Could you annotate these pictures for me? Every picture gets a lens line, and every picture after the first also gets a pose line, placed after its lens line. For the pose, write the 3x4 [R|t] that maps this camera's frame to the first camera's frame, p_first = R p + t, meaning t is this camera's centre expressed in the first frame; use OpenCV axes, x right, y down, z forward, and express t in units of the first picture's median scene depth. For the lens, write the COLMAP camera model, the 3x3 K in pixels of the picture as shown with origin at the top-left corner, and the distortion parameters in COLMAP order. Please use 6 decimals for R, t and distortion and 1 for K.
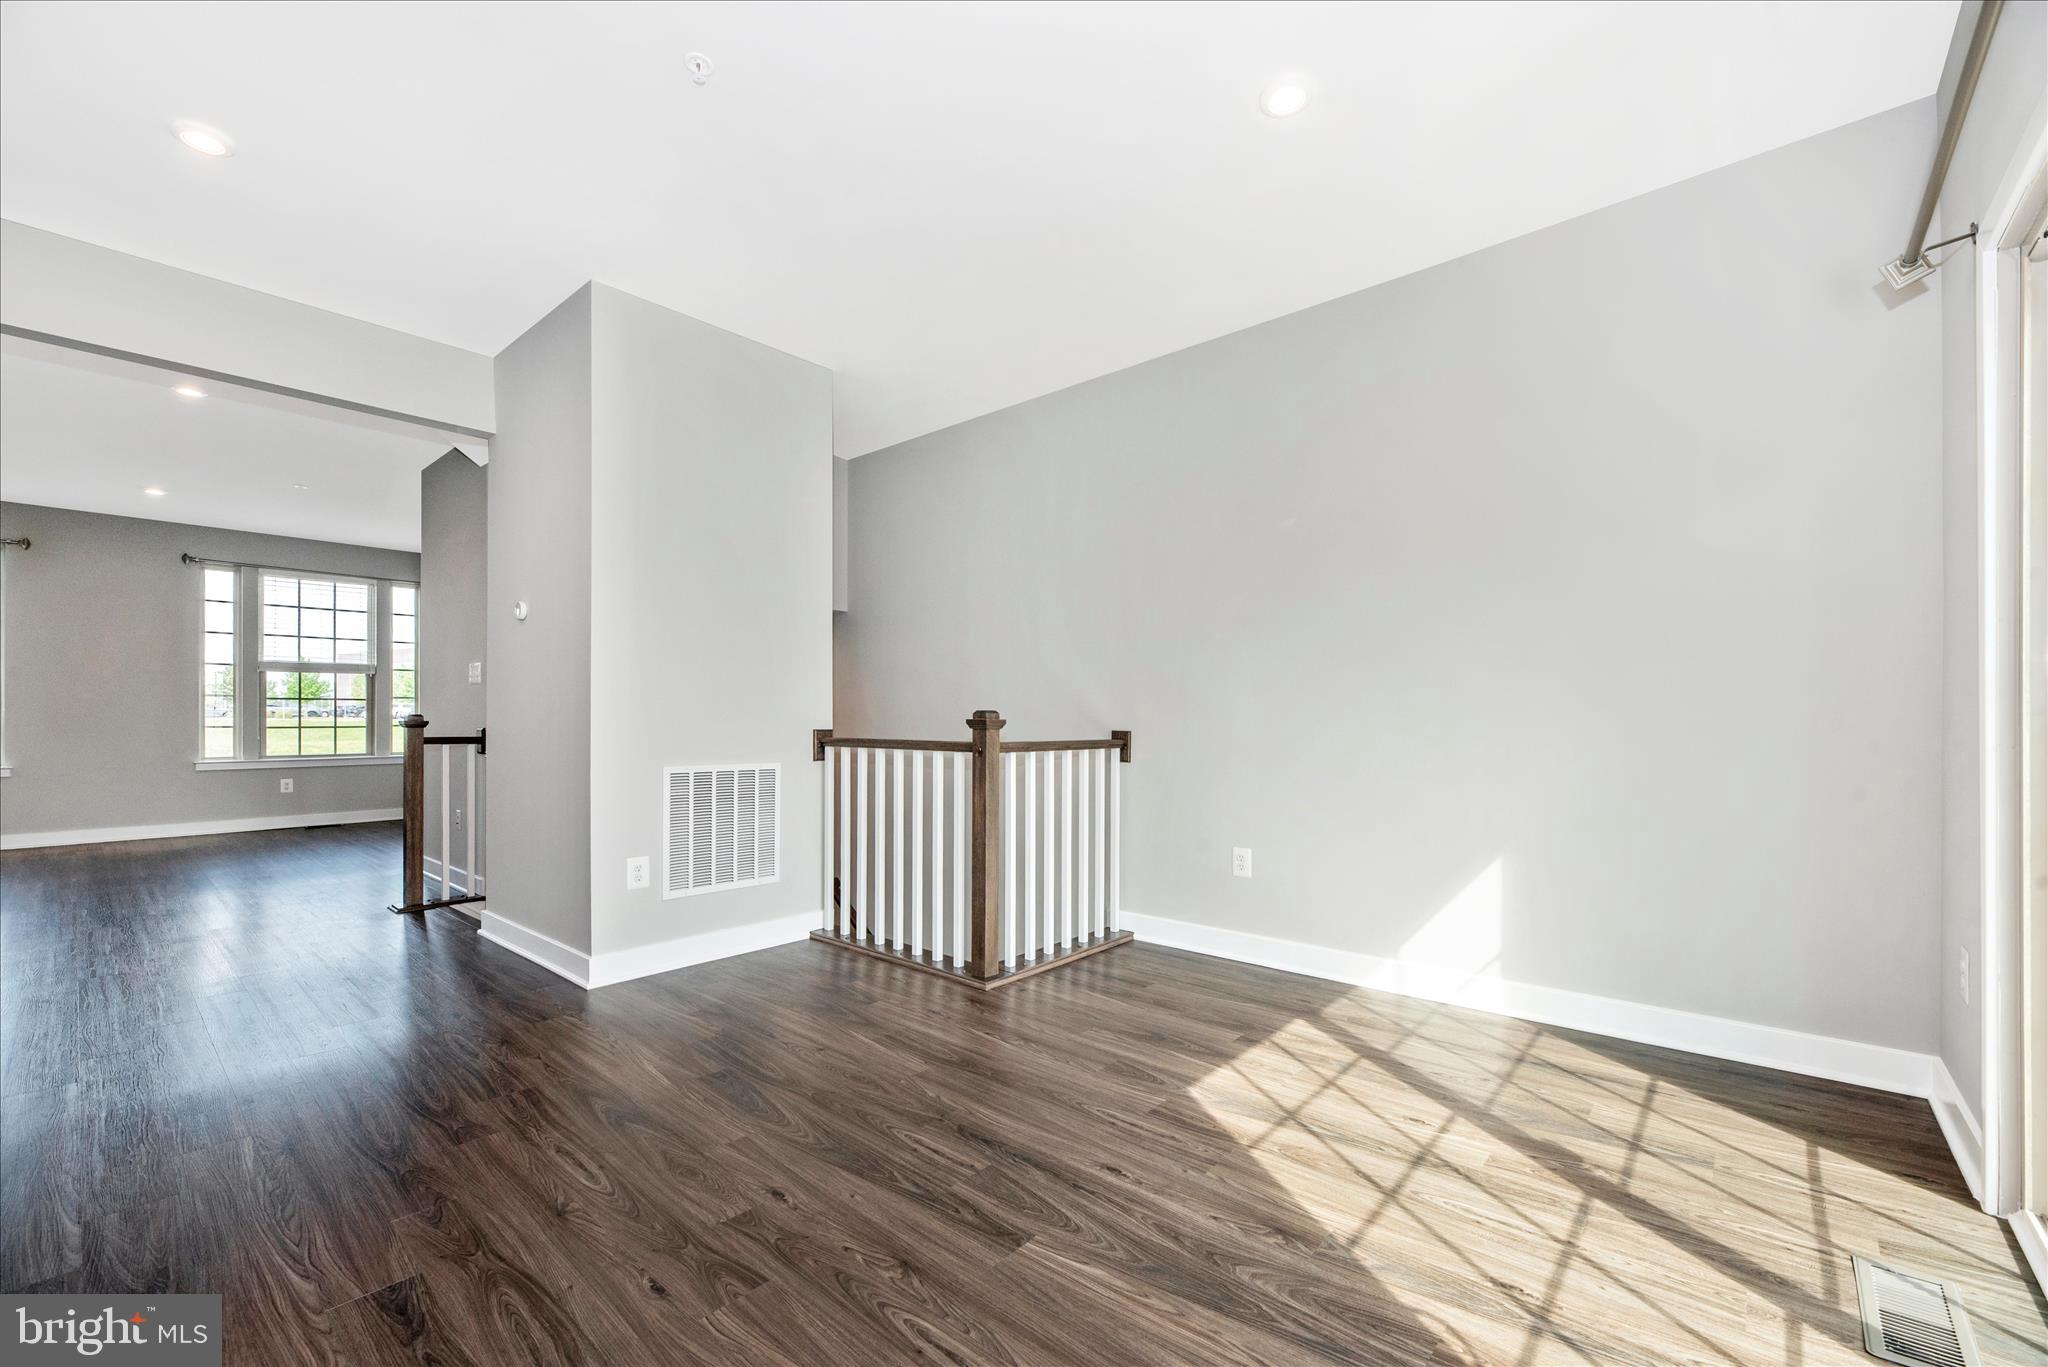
lens RADIAL K [[839.7, 0, 1017.3], [0, 839.7, 738.7], [0, 0, 1]] dist [-0.006847, 0.000900]
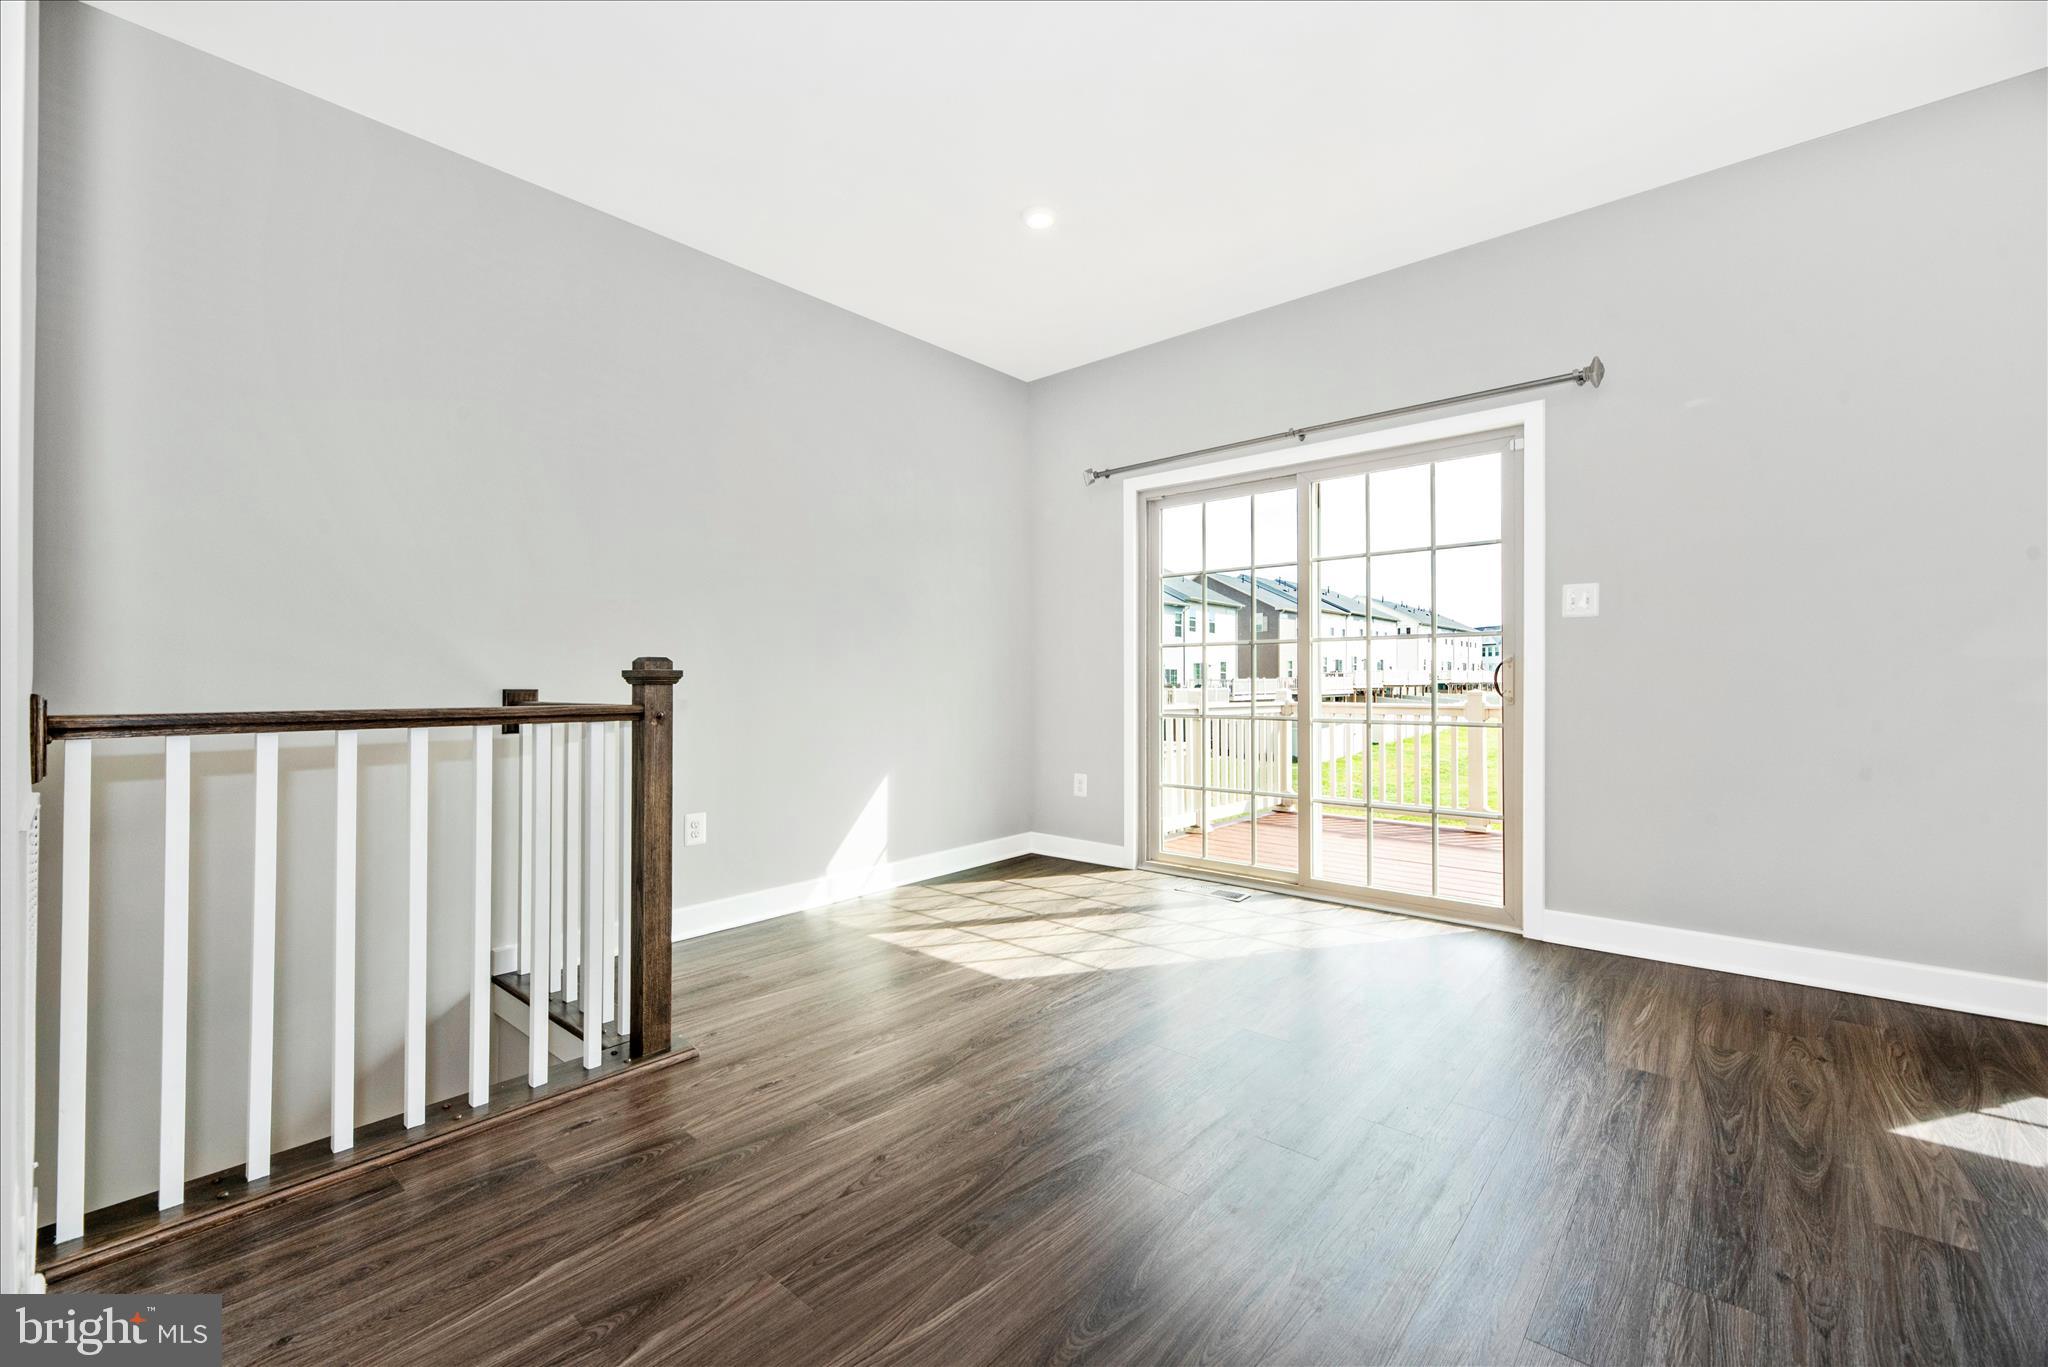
lens RADIAL K [[839.7, 0, 1020.7], [0, 839.7, 681.6], [0, 0, 1]] dist [-0.006847, 0.000900]
pose [[-0.003403, 0.000065, 0.999994, -0.868289], [0.030909, 0.999522, 0.000040, -0.005560], [-0.999516, 0.030909, -0.003403, 0.844984]]
